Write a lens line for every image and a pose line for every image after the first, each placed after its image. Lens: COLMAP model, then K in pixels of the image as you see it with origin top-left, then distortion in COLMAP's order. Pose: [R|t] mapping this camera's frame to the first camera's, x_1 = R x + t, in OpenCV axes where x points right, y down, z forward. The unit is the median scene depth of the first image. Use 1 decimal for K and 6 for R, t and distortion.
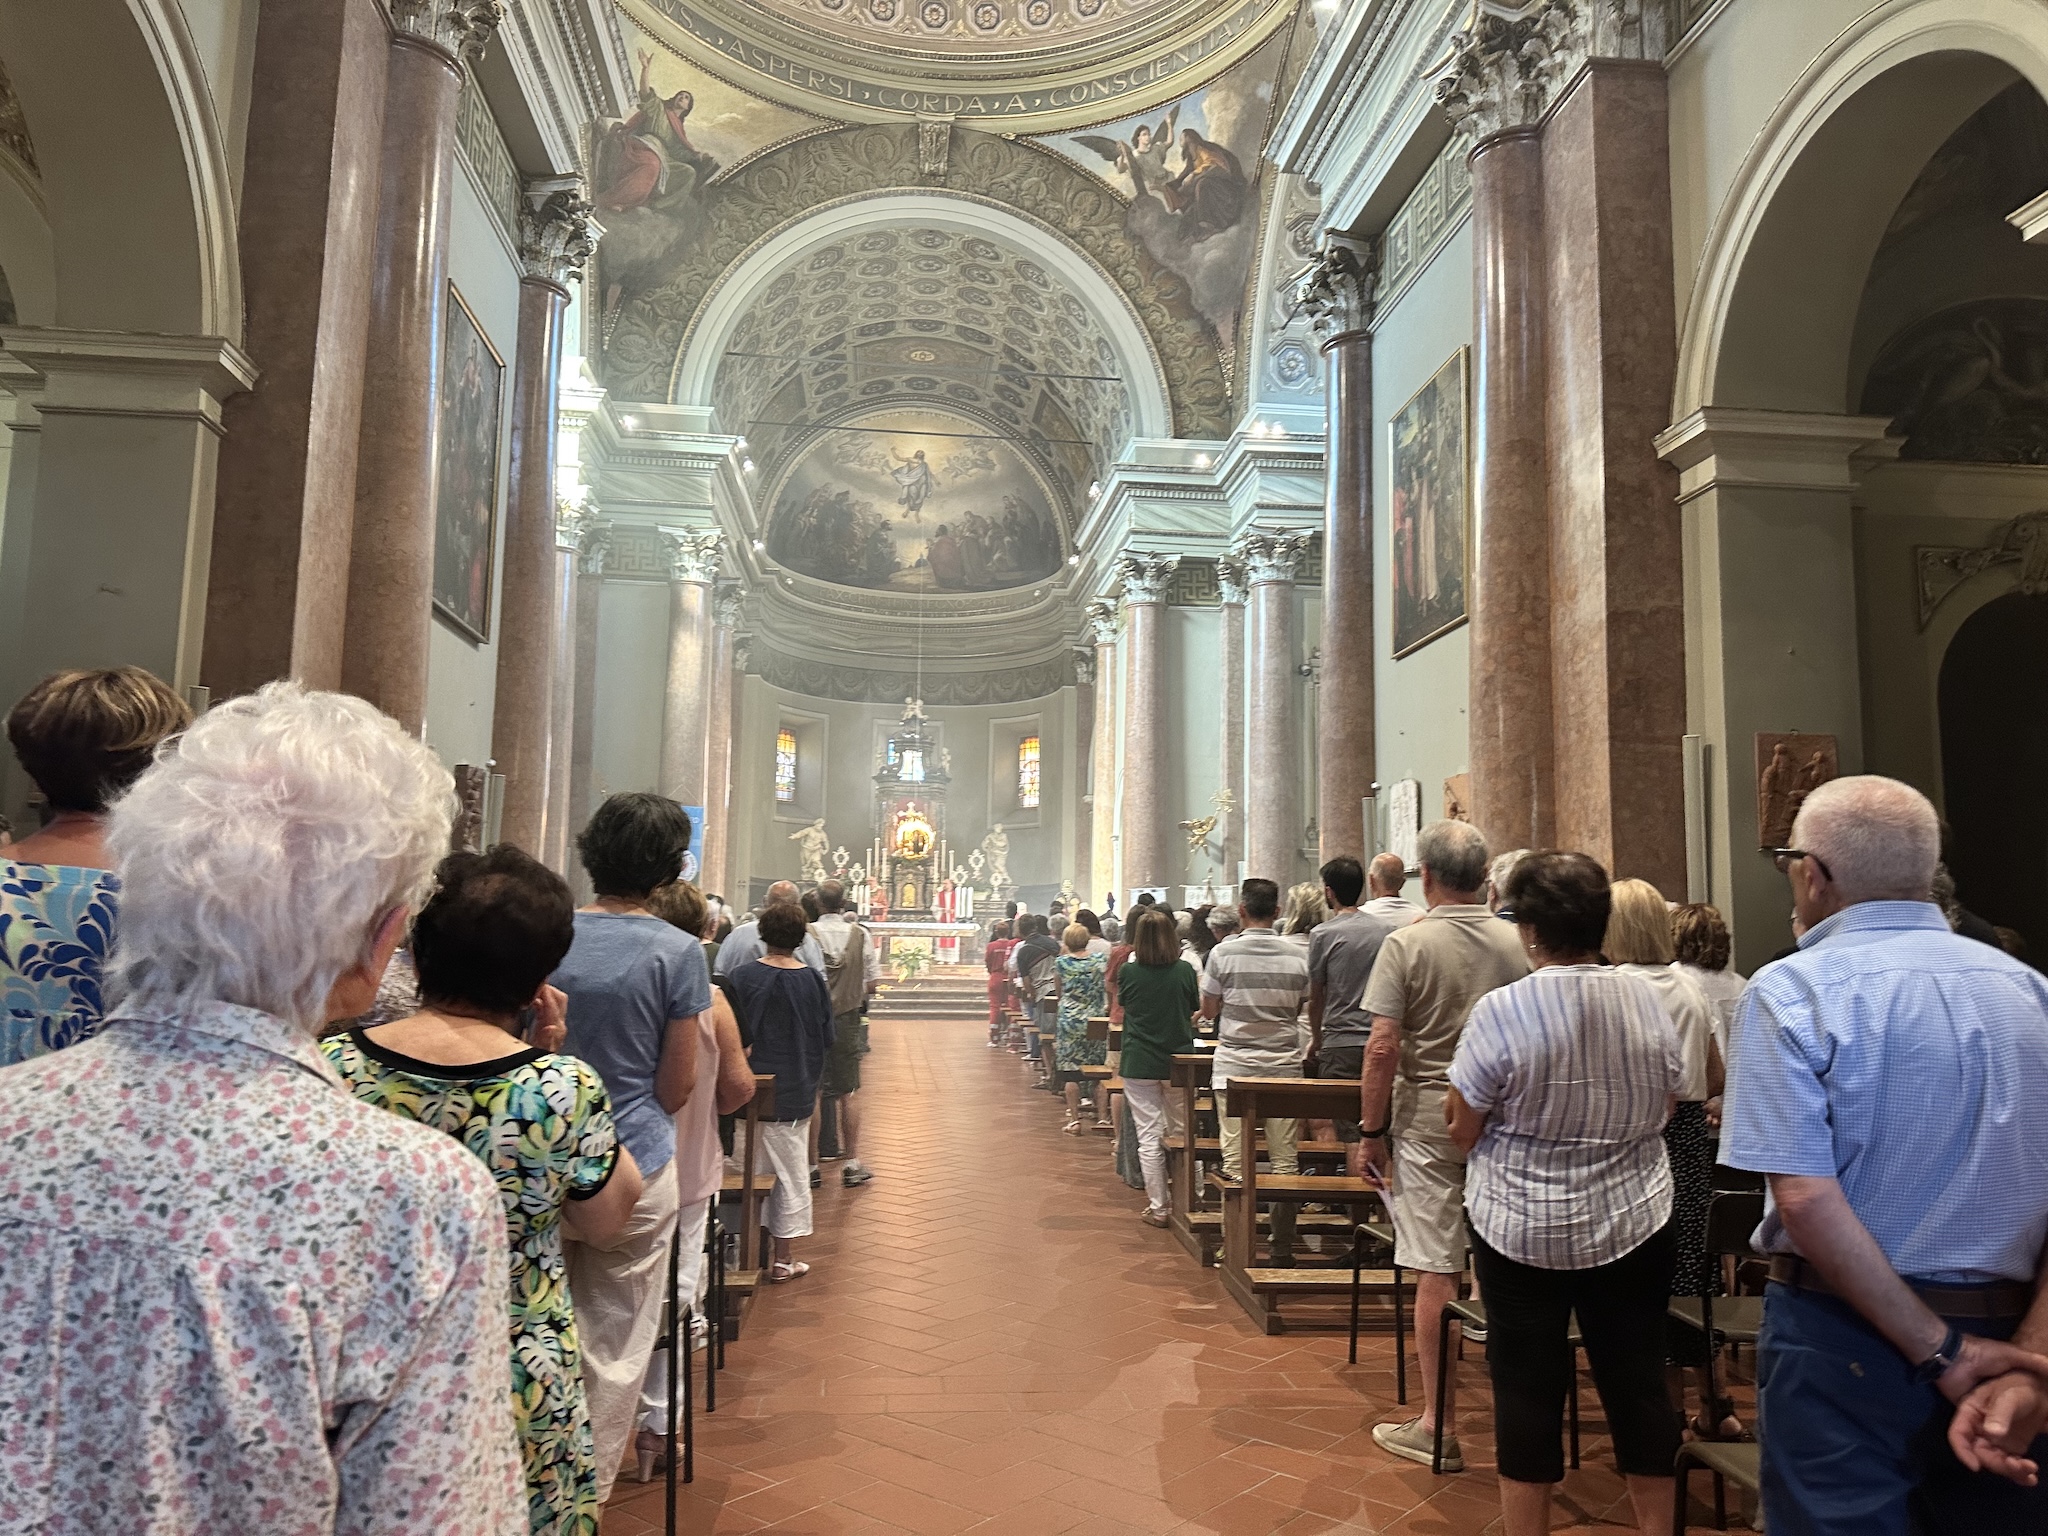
lens RADIAL K [[1433.3, 0, 1029.8], [0, 1433.3, 774.6], [0, 0, 1]] dist [0.061566, -0.072435]
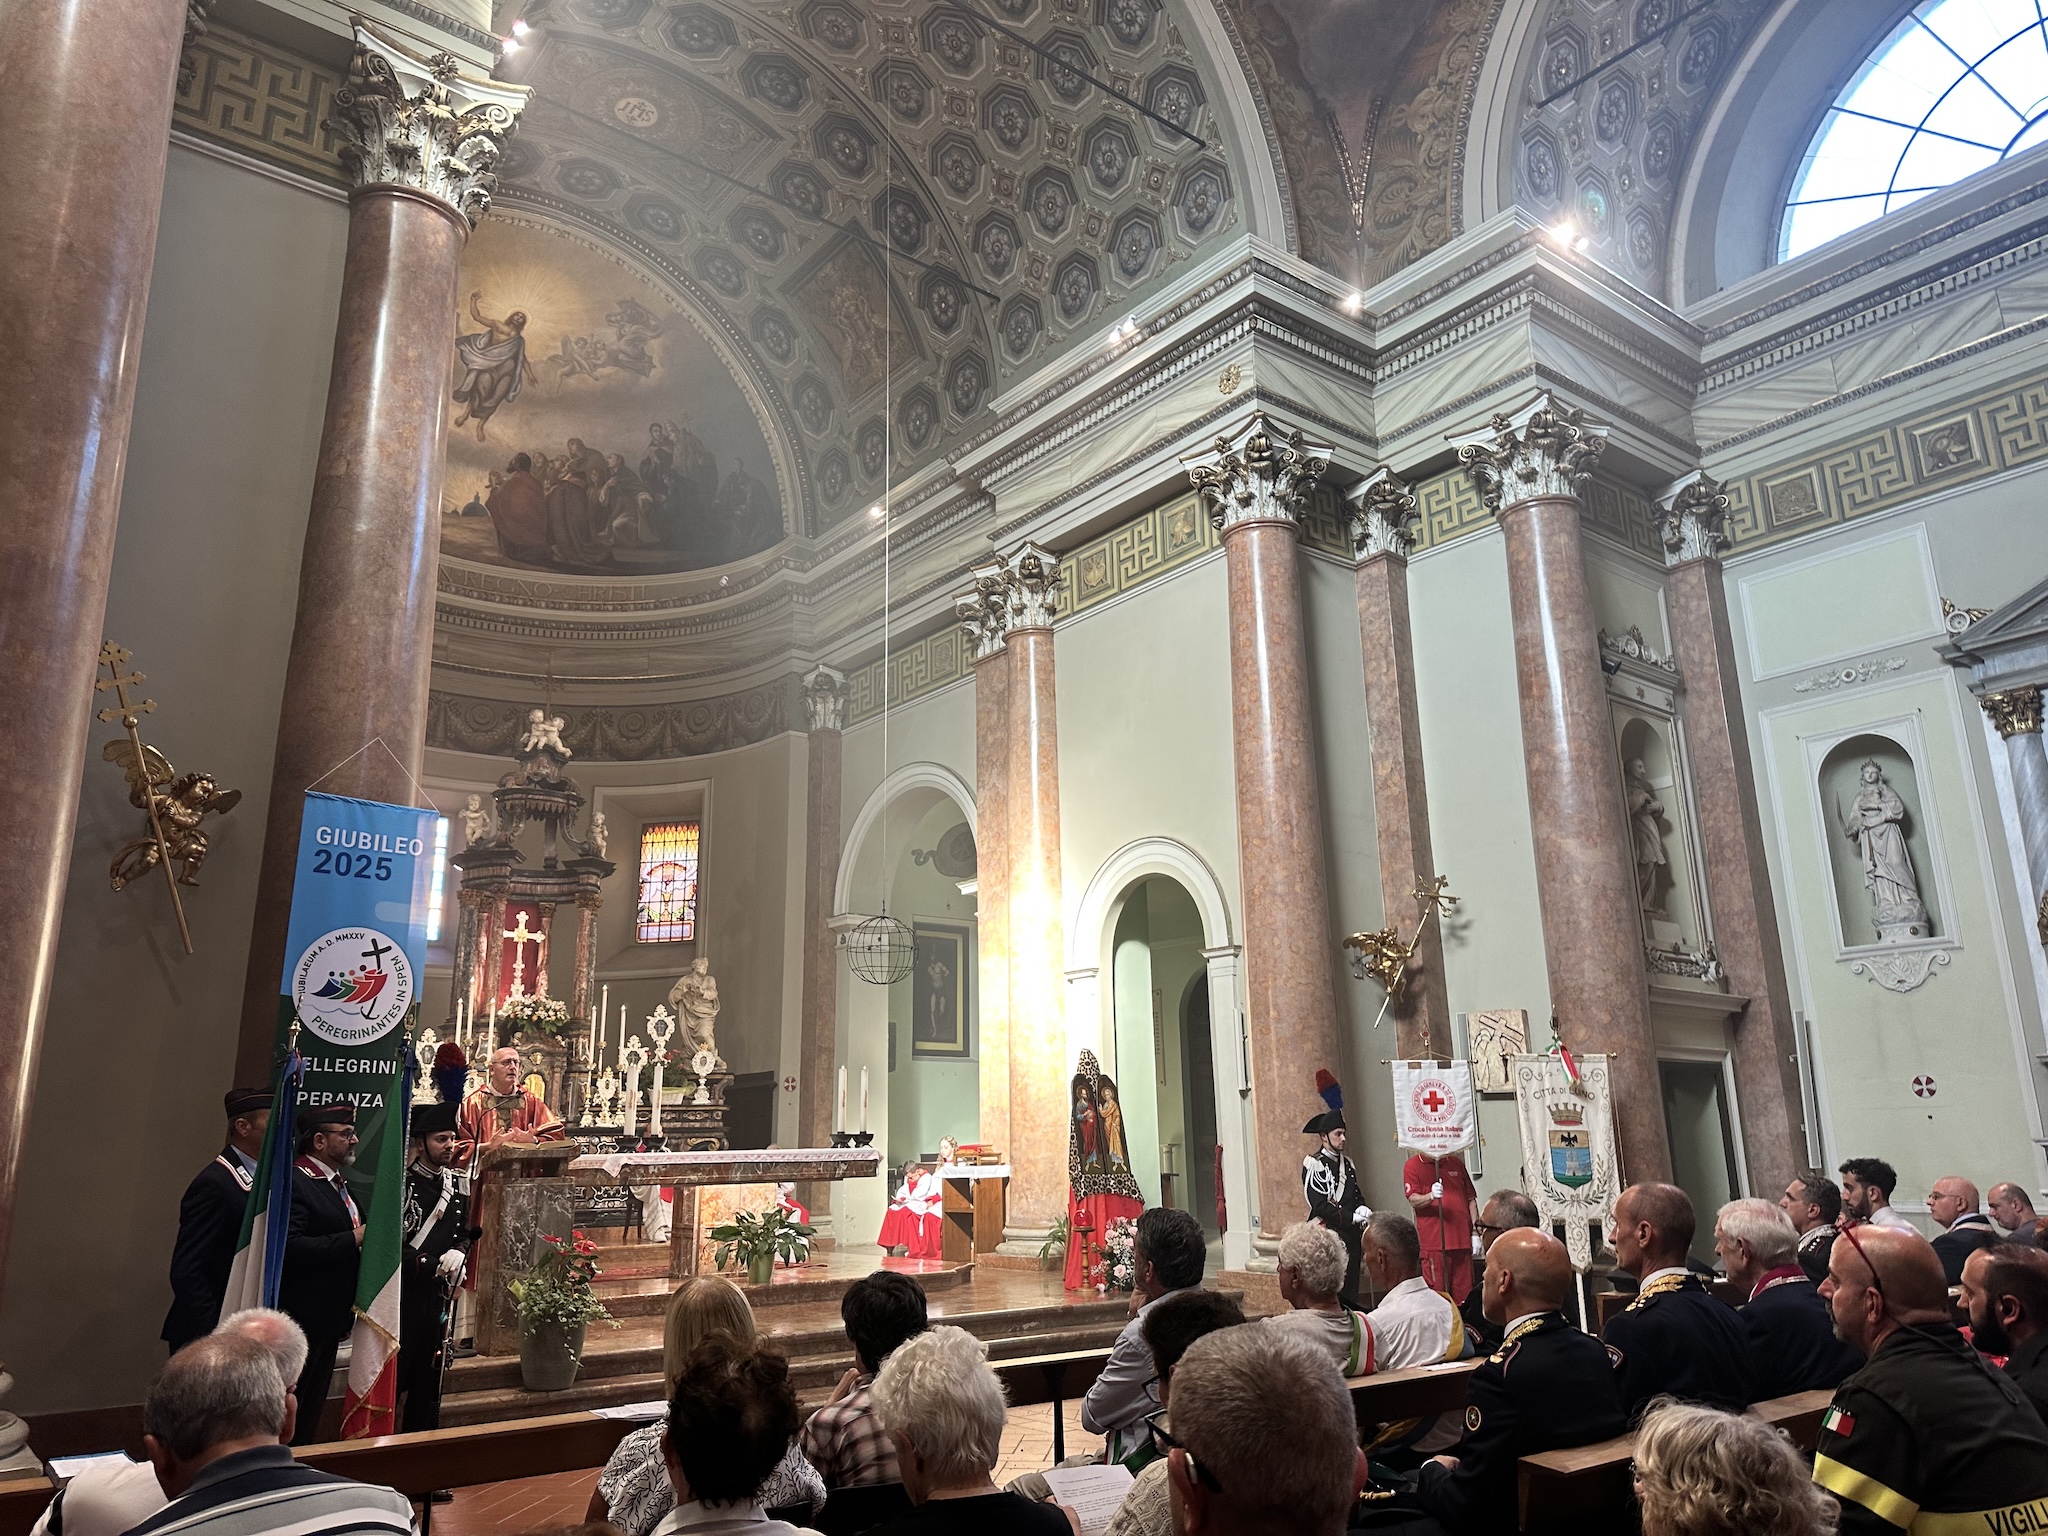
lens RADIAL K [[1433.3, 0, 1030.0], [0, 1433.3, 757.7], [0, 0, 1]] dist [0.061566, -0.072435]
pose [[0.838921, 0.110663, 0.532884, -0.216009], [-0.025162, 0.985949, -0.165138, 0.046442], [-0.543672, 0.125129, 0.829918, 0.475938]]
